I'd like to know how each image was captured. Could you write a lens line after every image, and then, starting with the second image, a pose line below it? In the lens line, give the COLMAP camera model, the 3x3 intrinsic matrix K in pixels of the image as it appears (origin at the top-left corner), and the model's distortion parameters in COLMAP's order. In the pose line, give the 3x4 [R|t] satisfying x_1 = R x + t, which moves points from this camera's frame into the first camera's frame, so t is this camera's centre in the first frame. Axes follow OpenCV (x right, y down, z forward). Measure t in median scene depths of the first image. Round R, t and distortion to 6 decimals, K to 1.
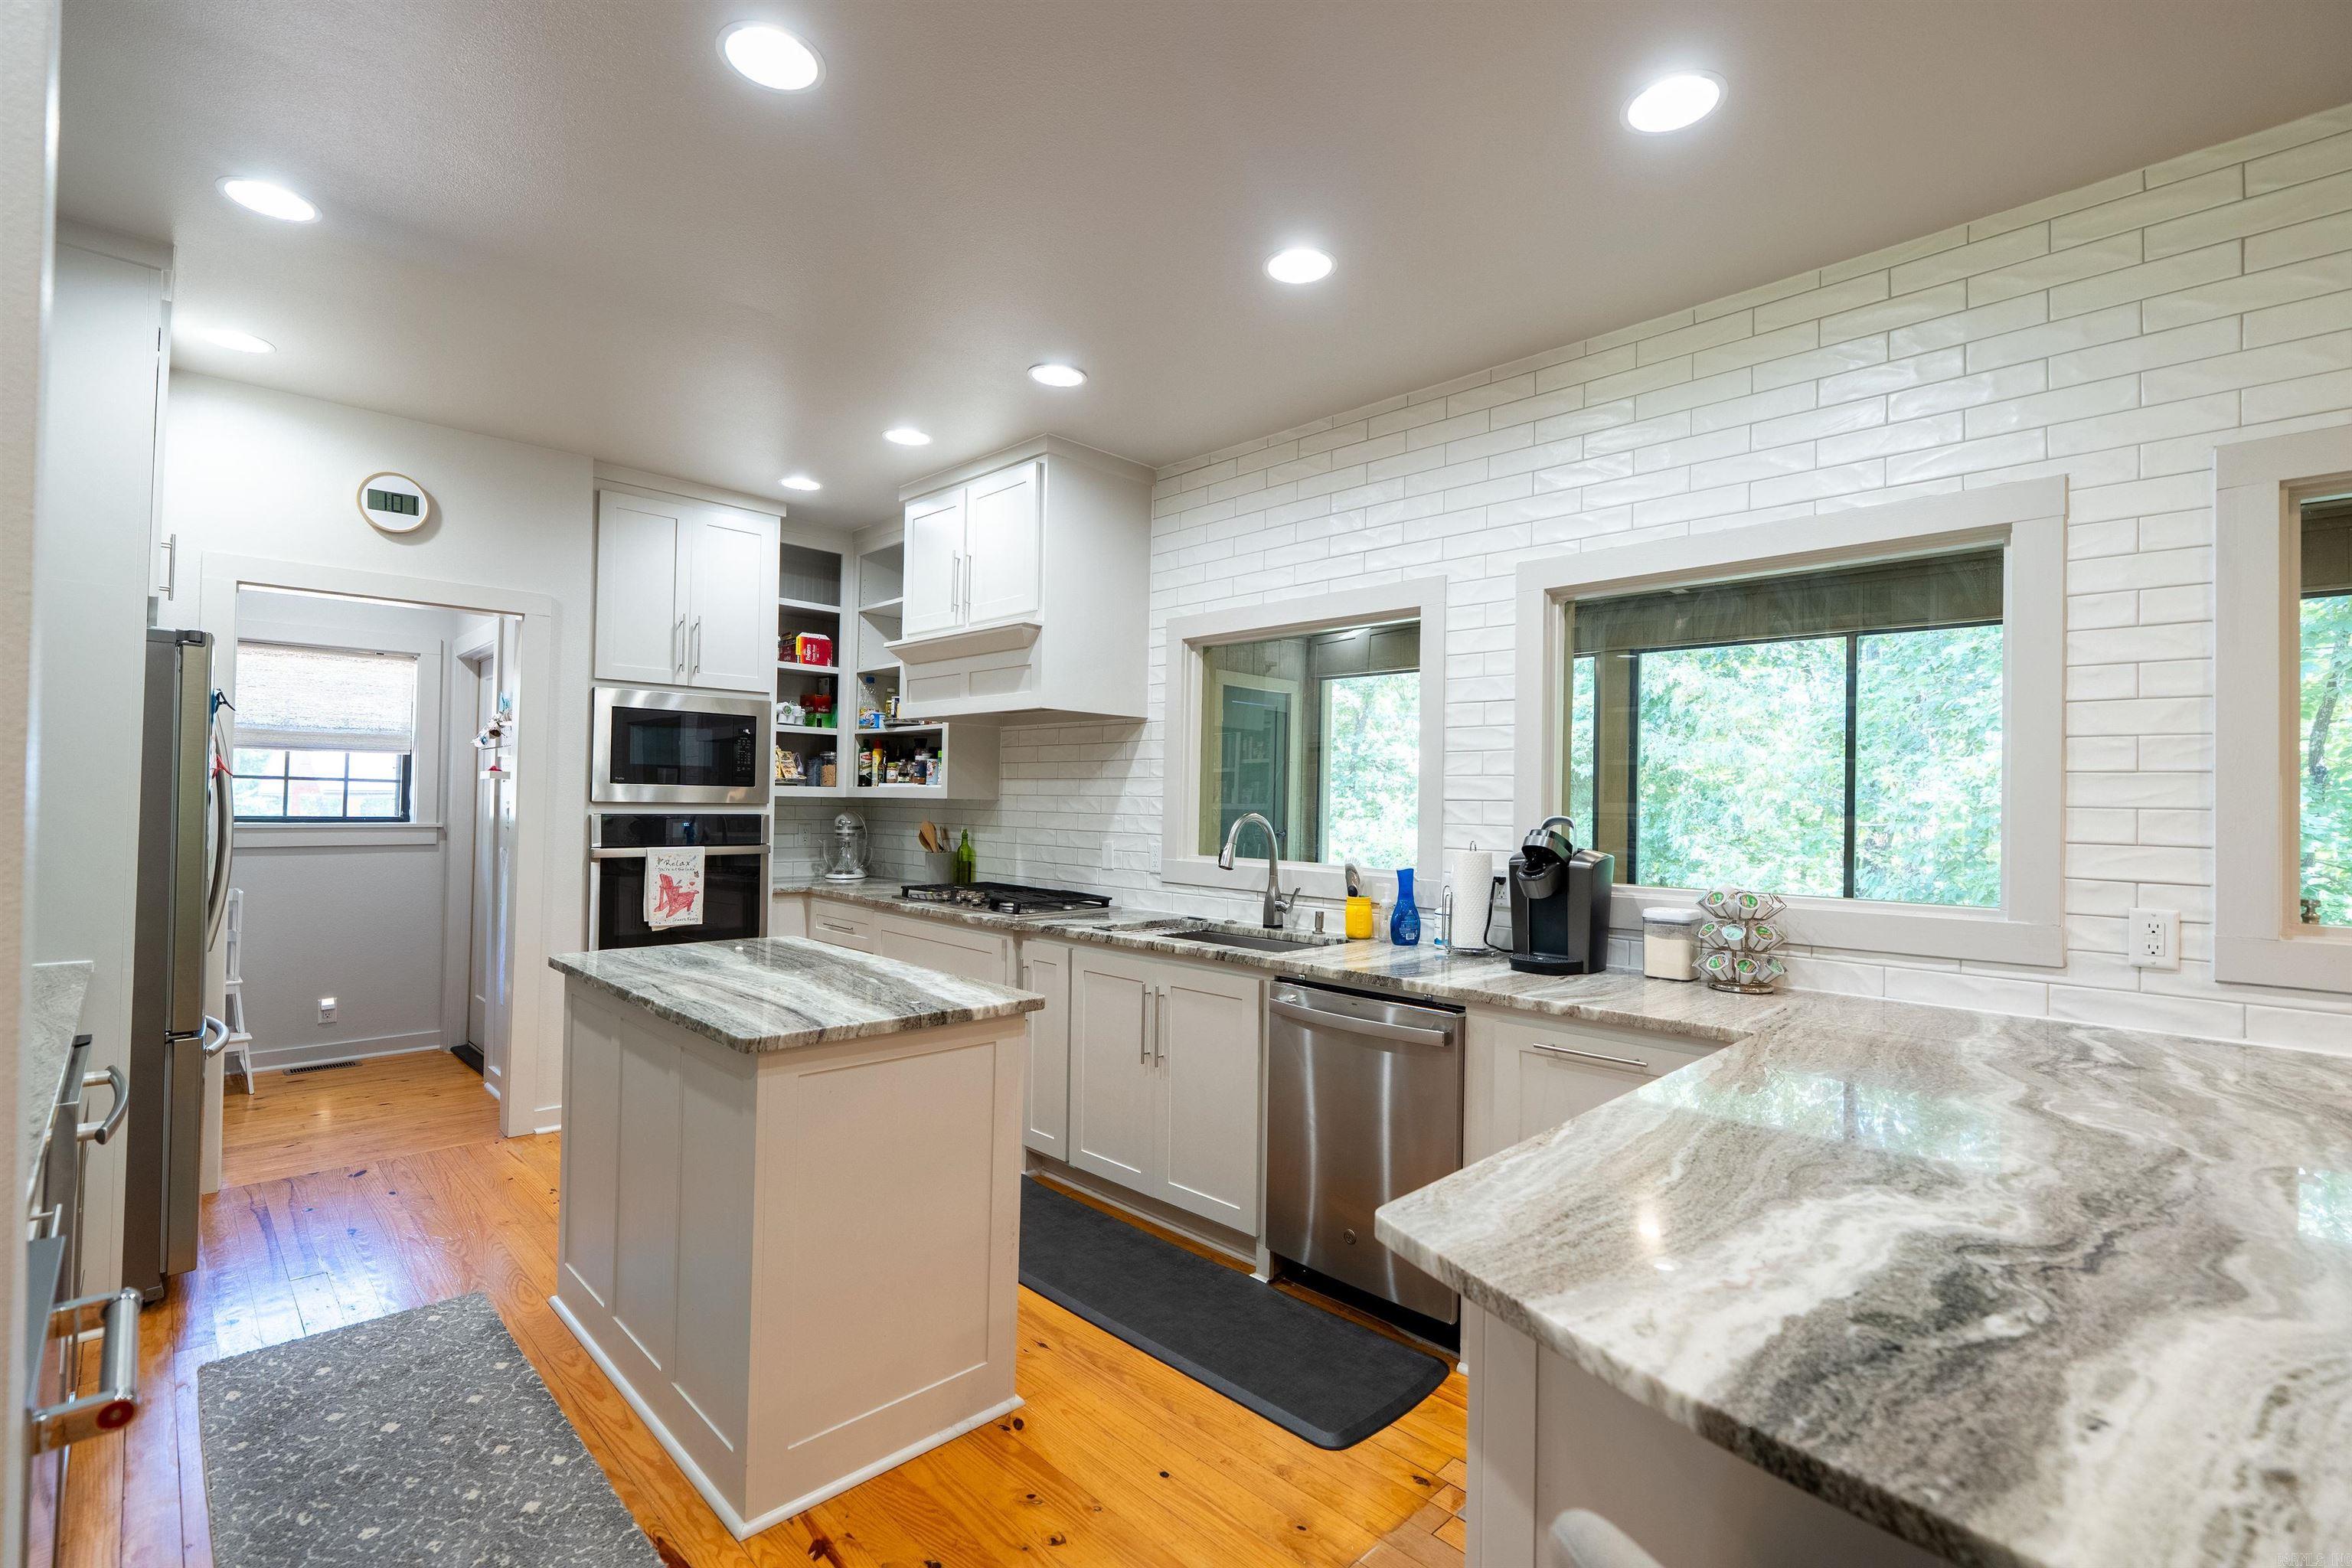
lens RADIAL K [[1054.7, 0, 1177.8], [0, 1054.7, 785.9], [0, 0, 1]] dist [-0.006696, 0.002749]
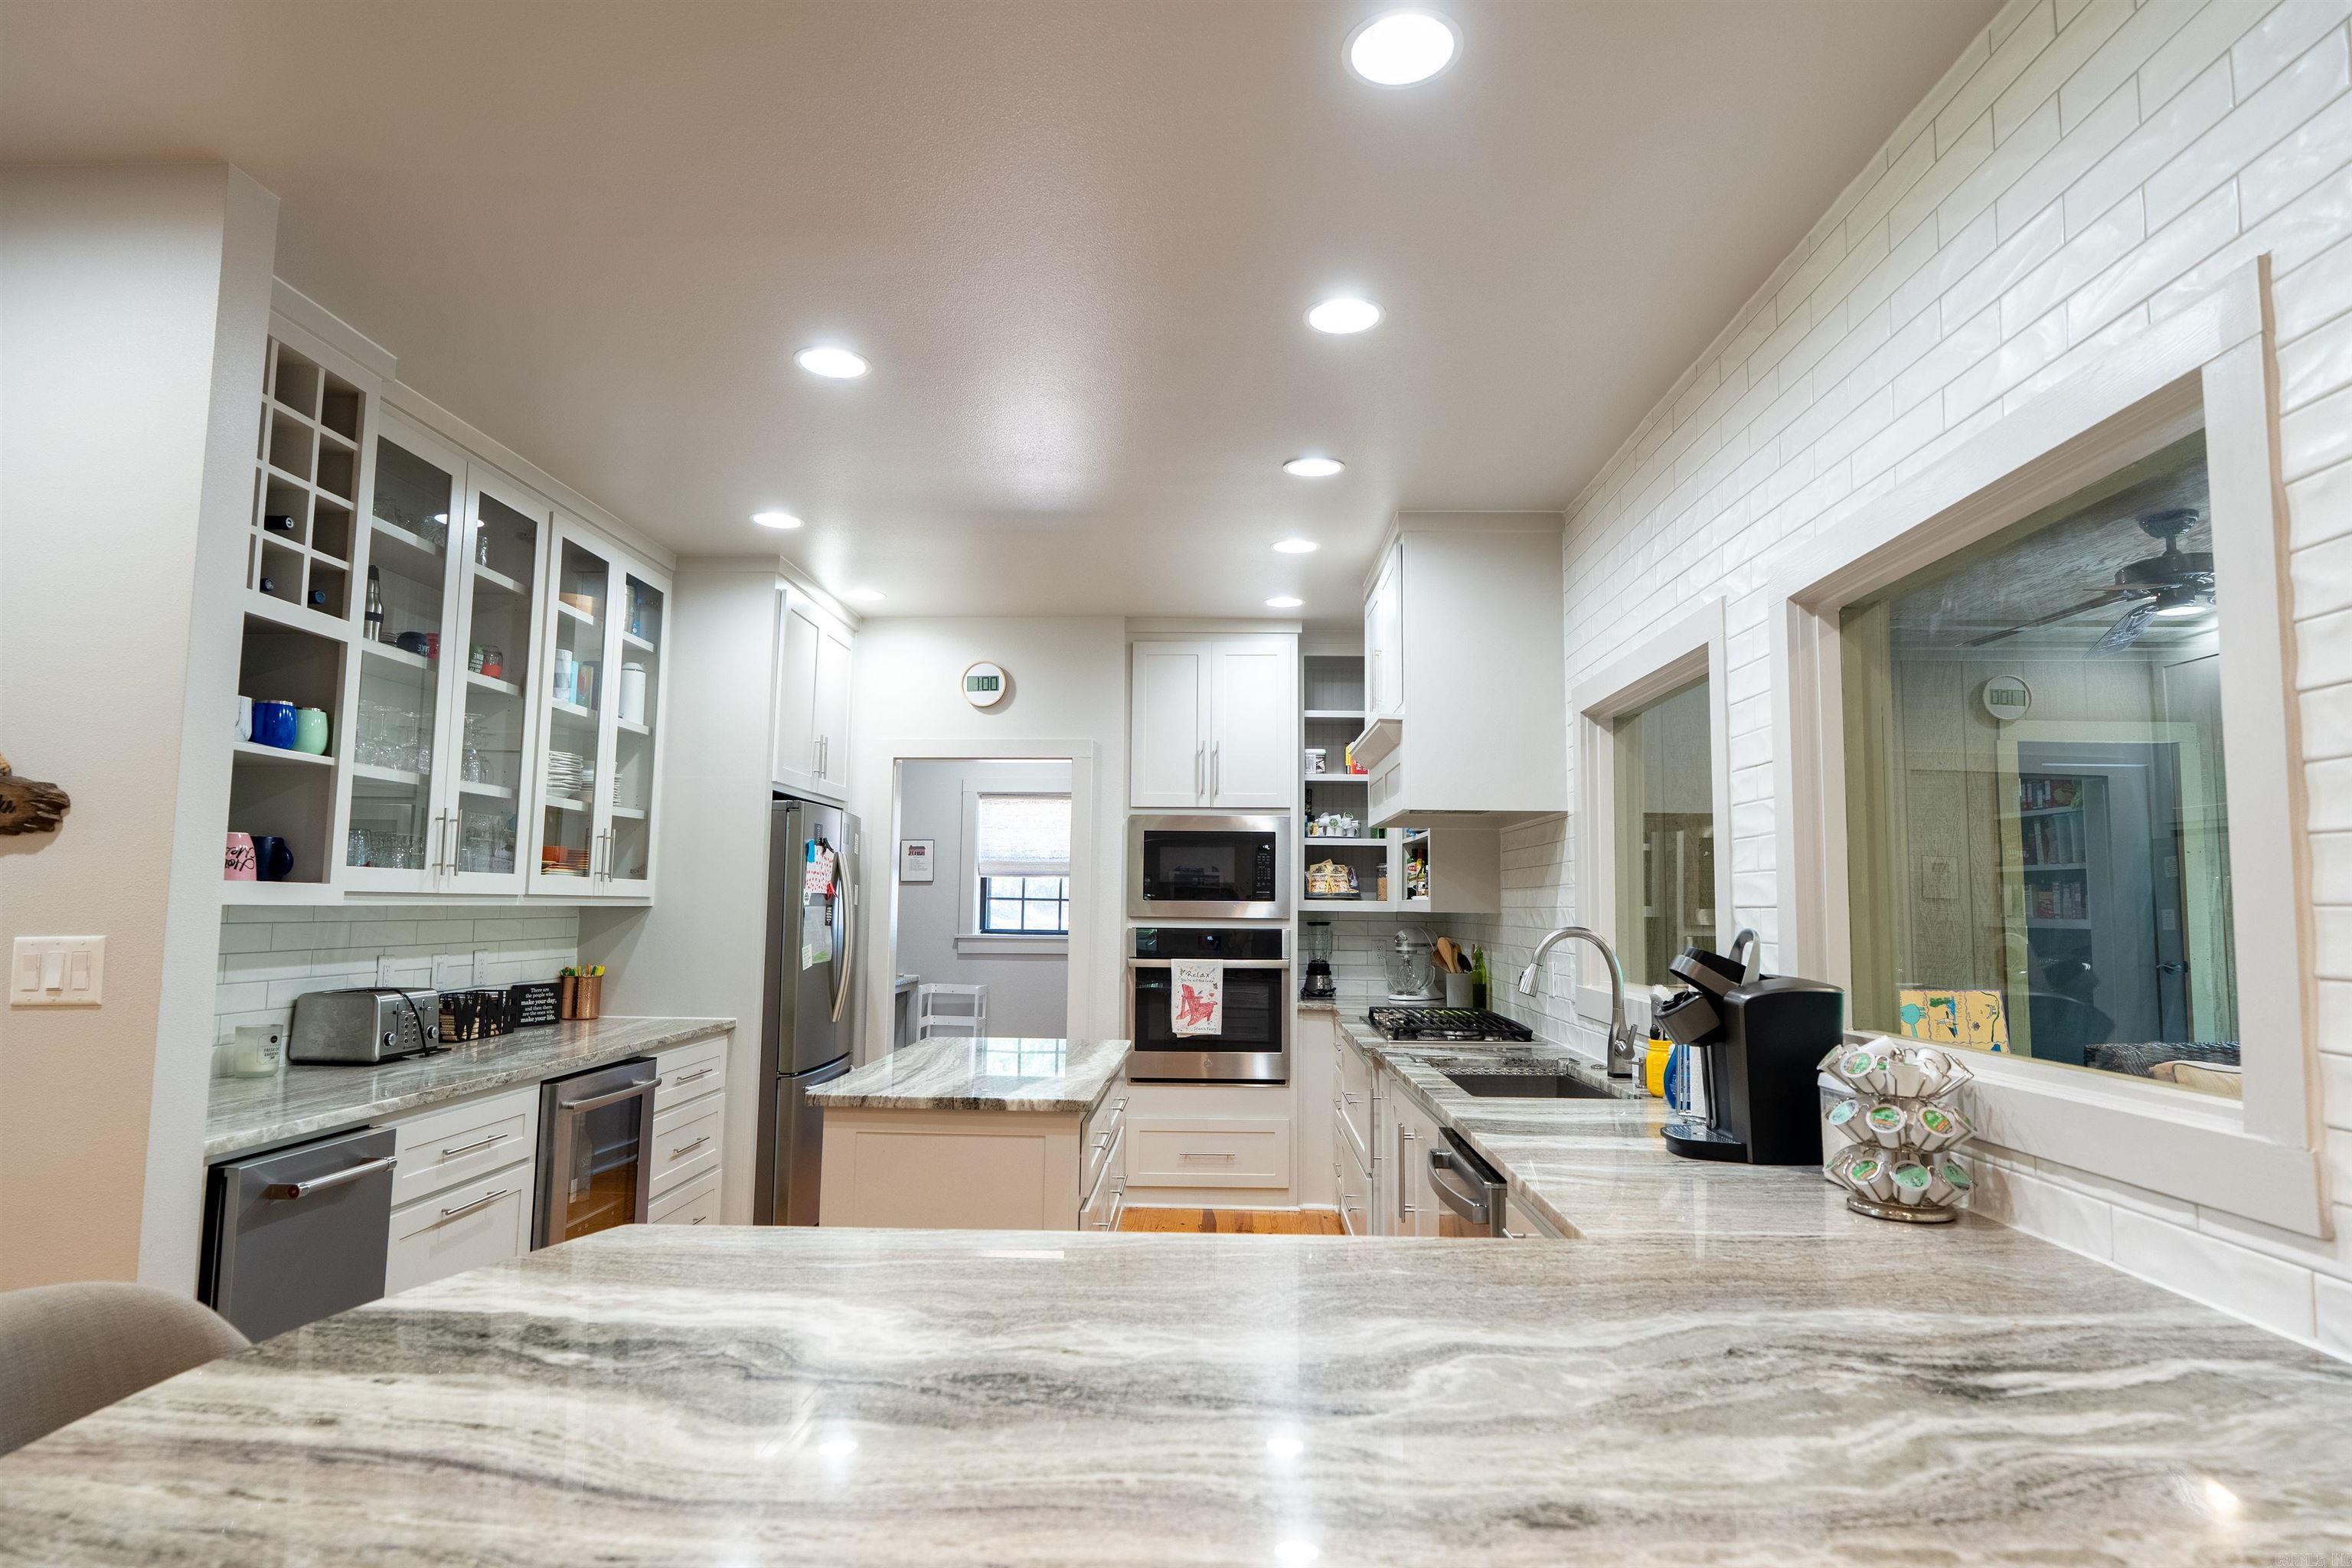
lens RADIAL K [[1268.8, 0, 1180.0], [0, 1268.8, 792.9], [0, 0, 1]] dist [-0.002380, 0.000368]
pose [[0.684749, -0.074886, -0.724921, 0.474170], [0.012470, 0.995765, -0.091085, 0.007465], [0.728672, 0.053331, 0.682783, 0.106468]]
